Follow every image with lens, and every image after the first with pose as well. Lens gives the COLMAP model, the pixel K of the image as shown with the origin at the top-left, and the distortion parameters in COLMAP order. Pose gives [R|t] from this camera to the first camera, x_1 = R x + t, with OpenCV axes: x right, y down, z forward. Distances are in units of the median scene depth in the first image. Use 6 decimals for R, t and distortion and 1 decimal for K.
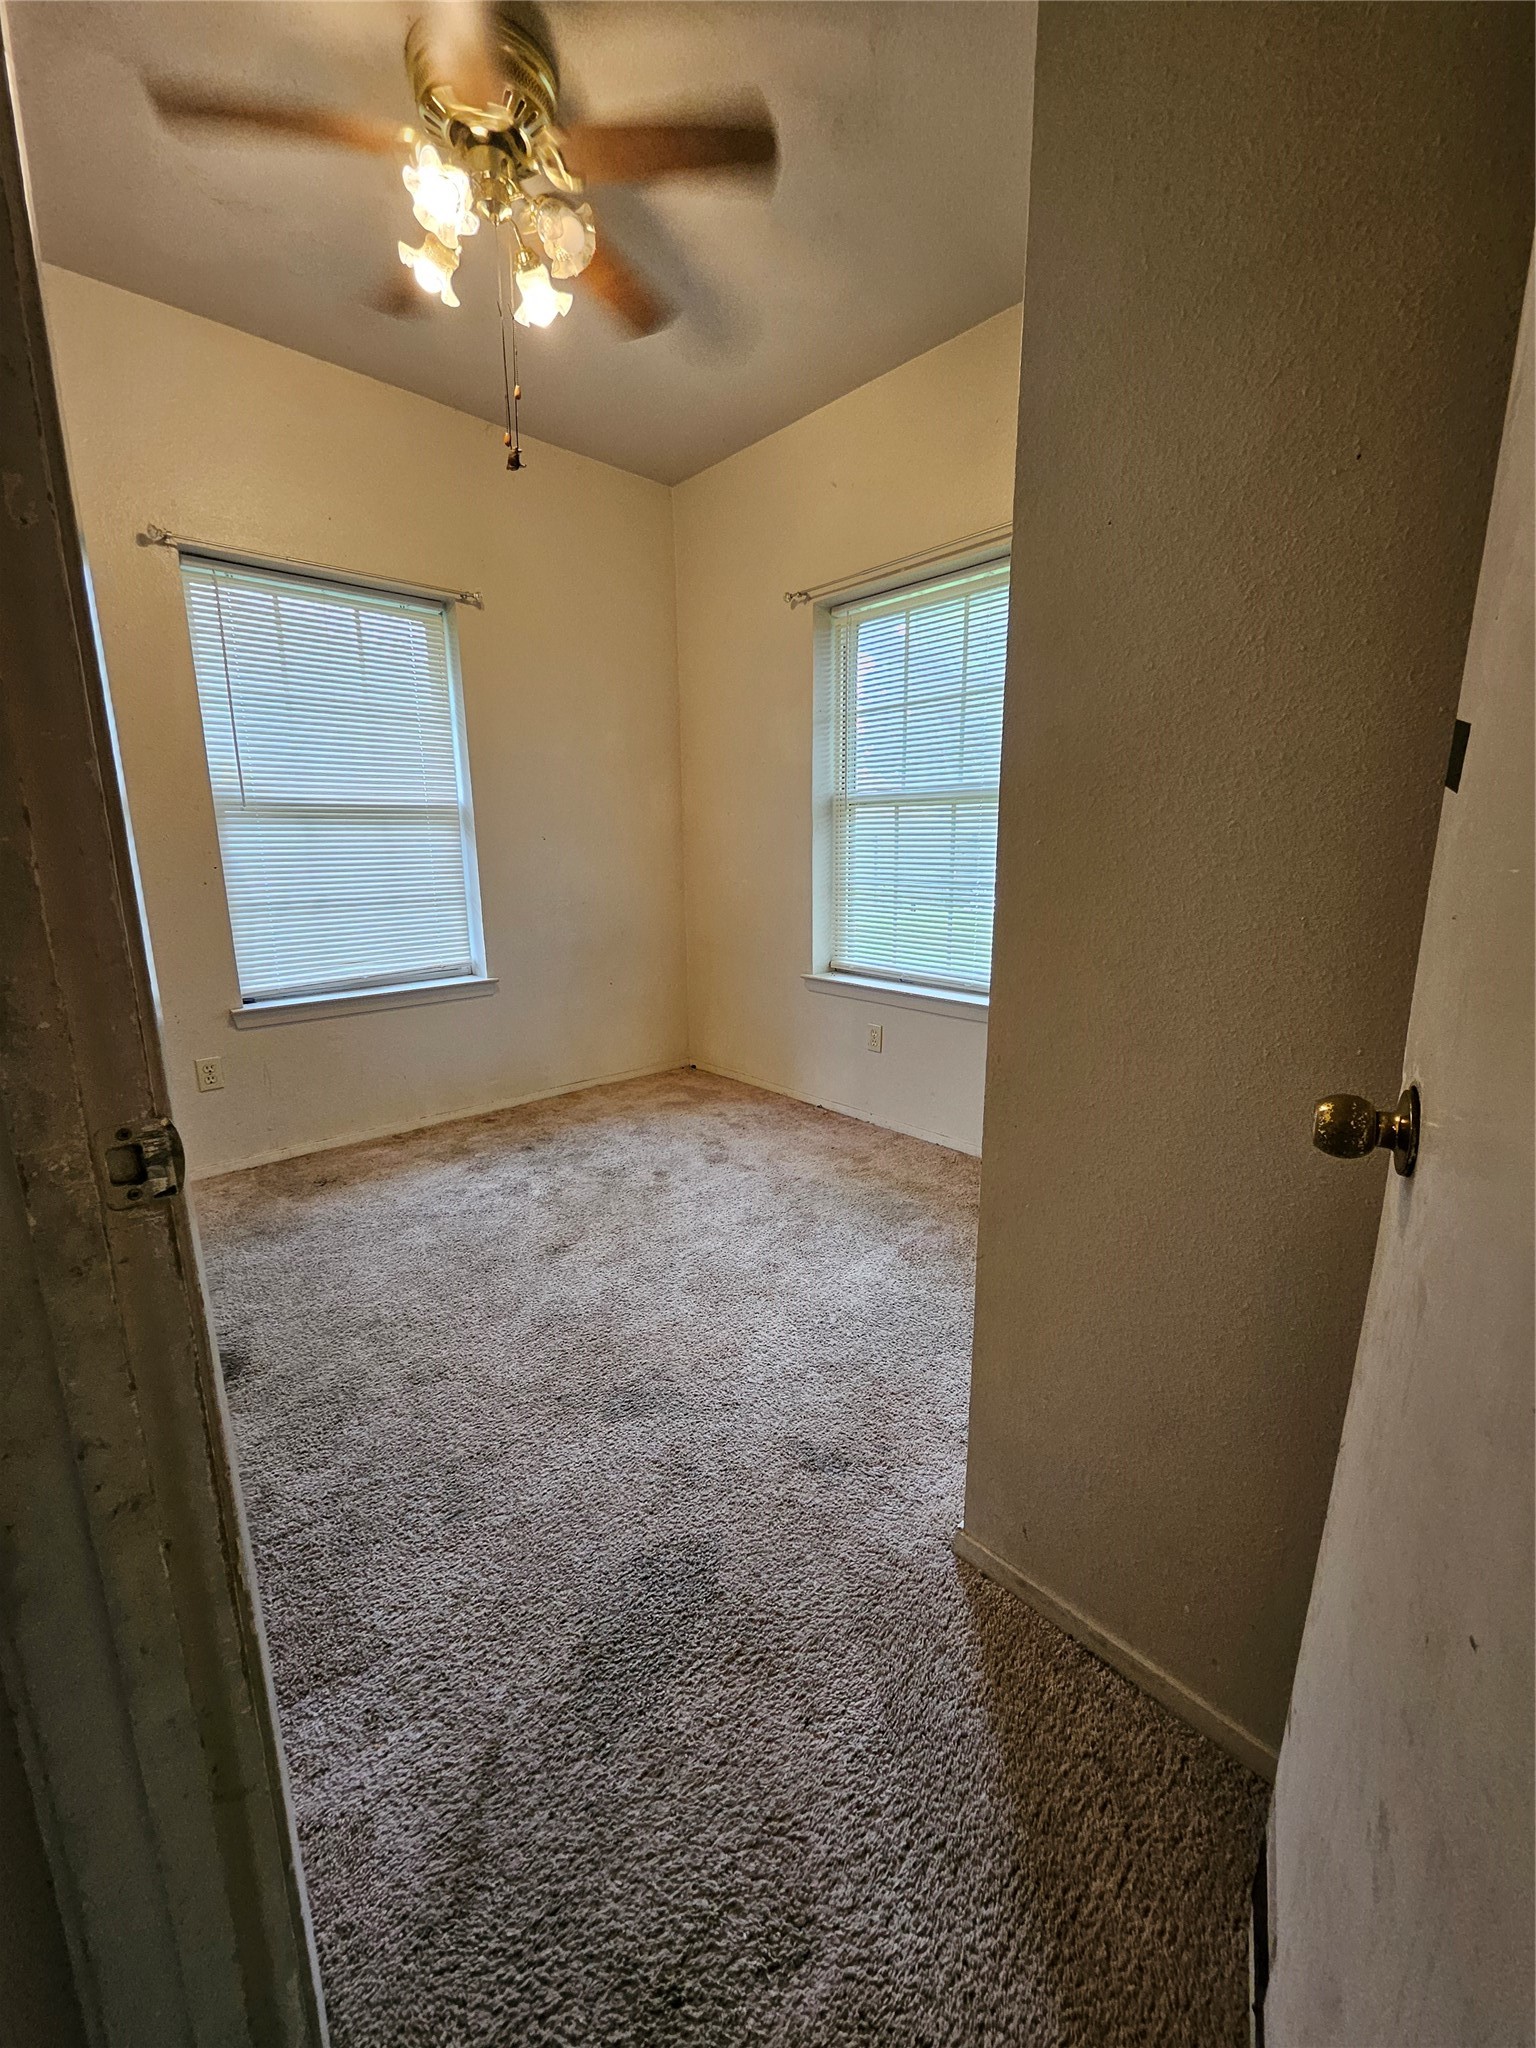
lens RADIAL K [[801.1, 0, 758.8], [0, 801.1, 1014.2], [0, 0, 1]] dist [-0.005387, 0.002954]
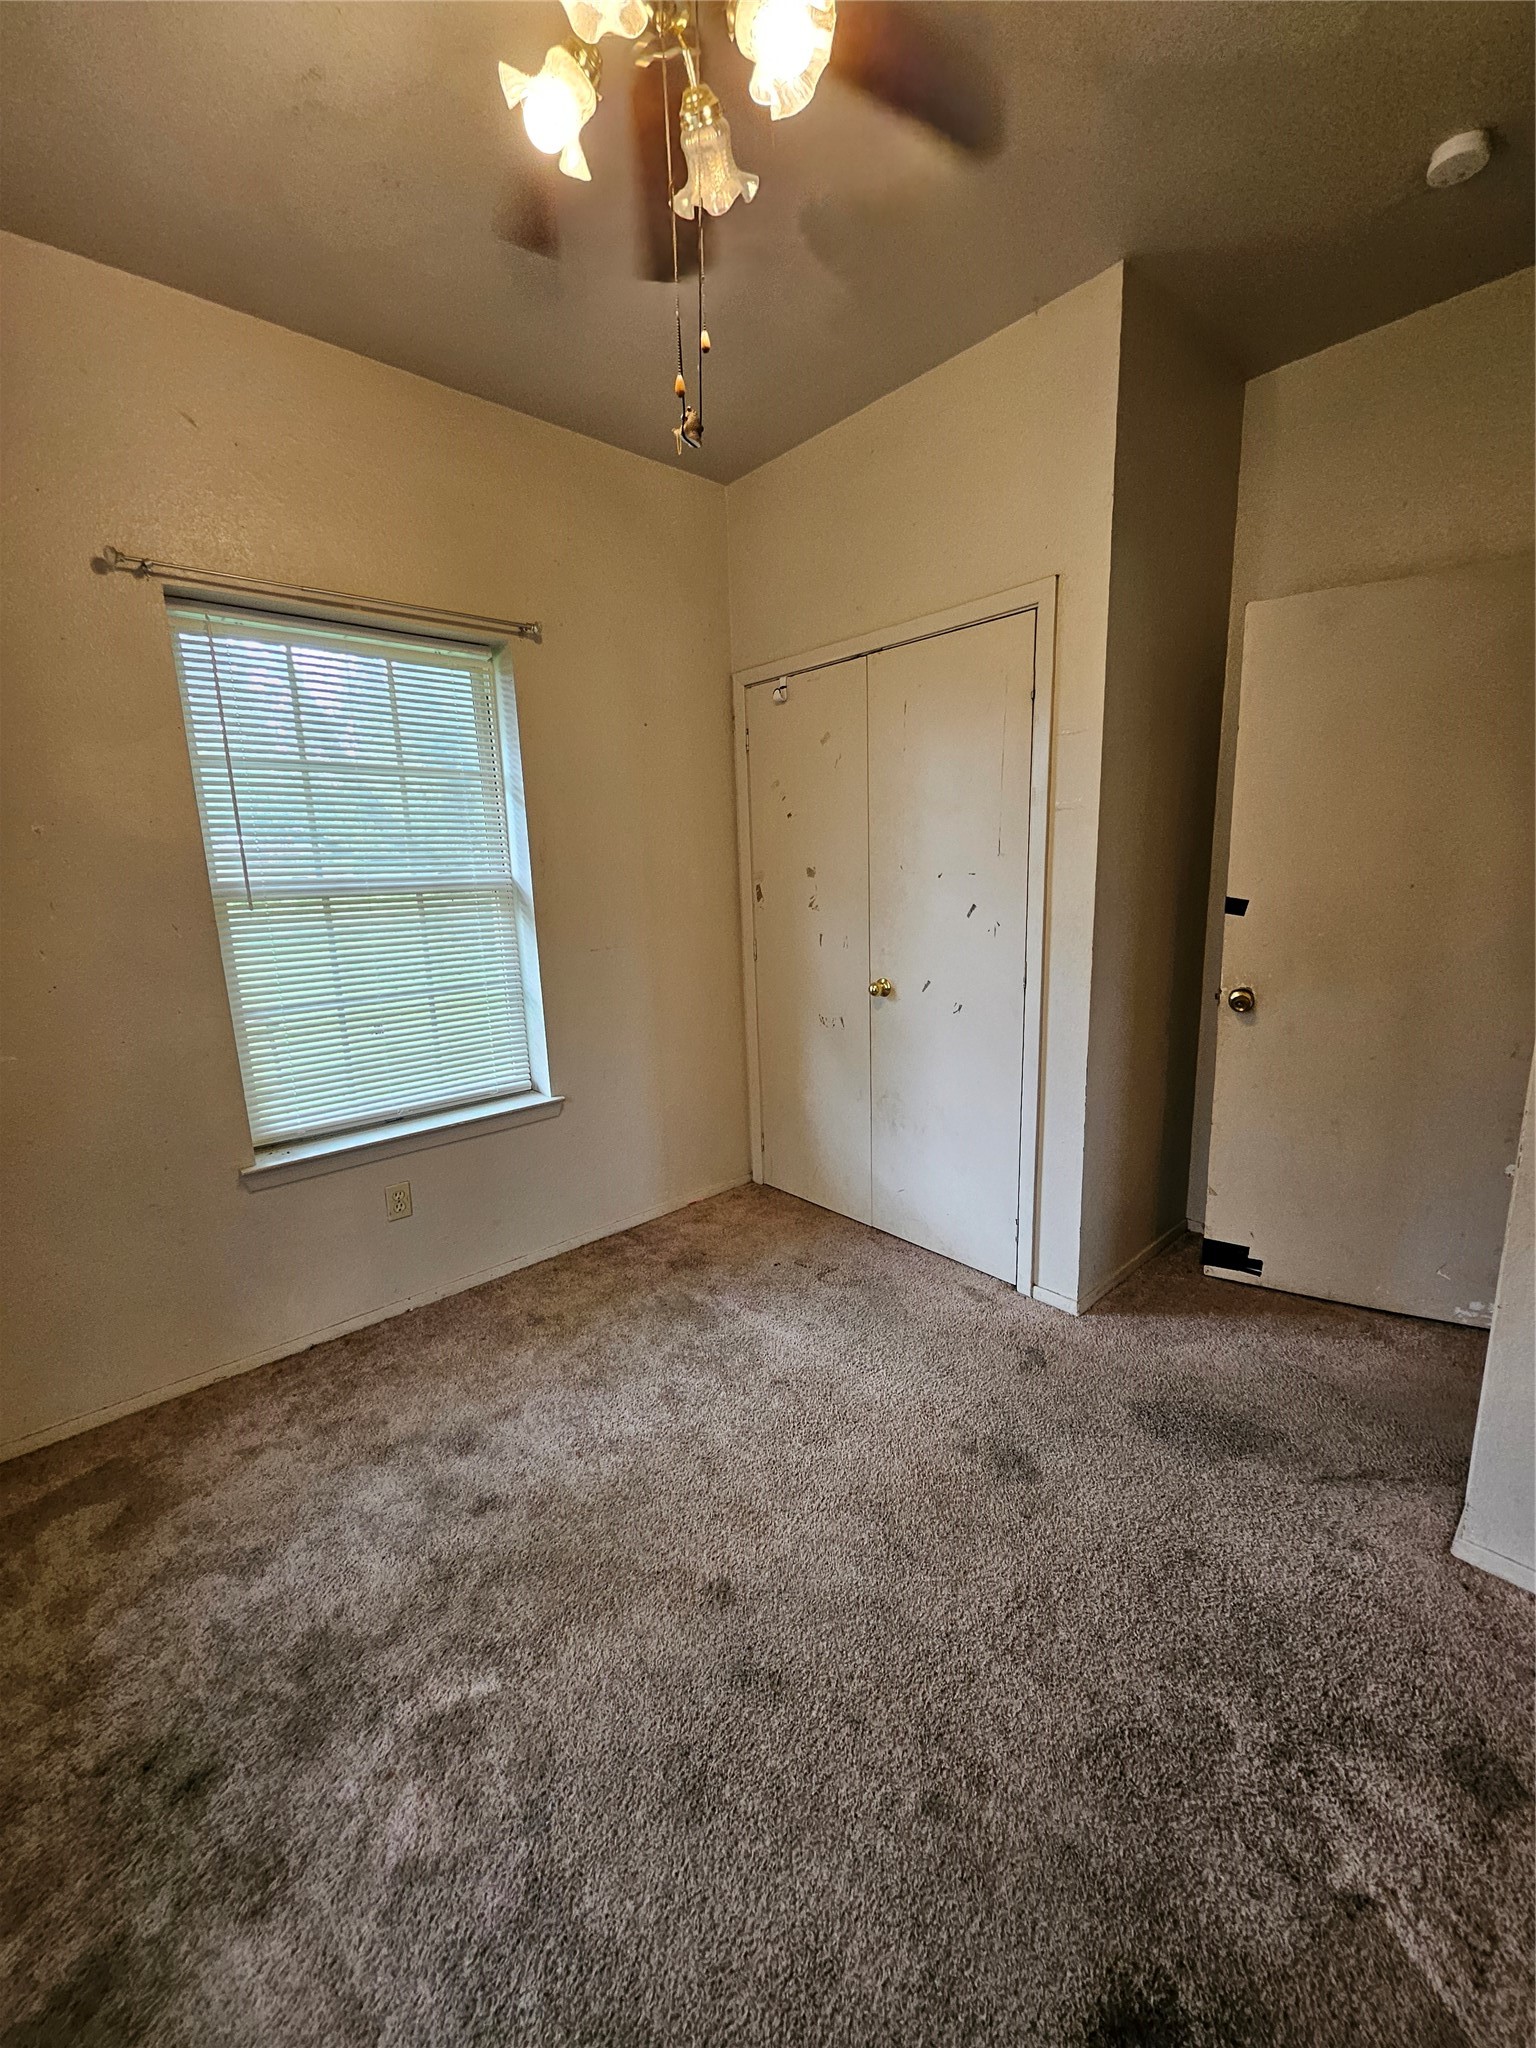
lens RADIAL K [[801.1, 0, 771.9], [0, 801.1, 1019.0], [0, 0, 1]] dist [-0.005387, 0.002954]
pose [[0.010711, -0.188696, 0.981977, -0.600018], [0.238556, 0.954160, 0.180749, -0.201013], [-0.971070, 0.232321, 0.055235, 0.597196]]
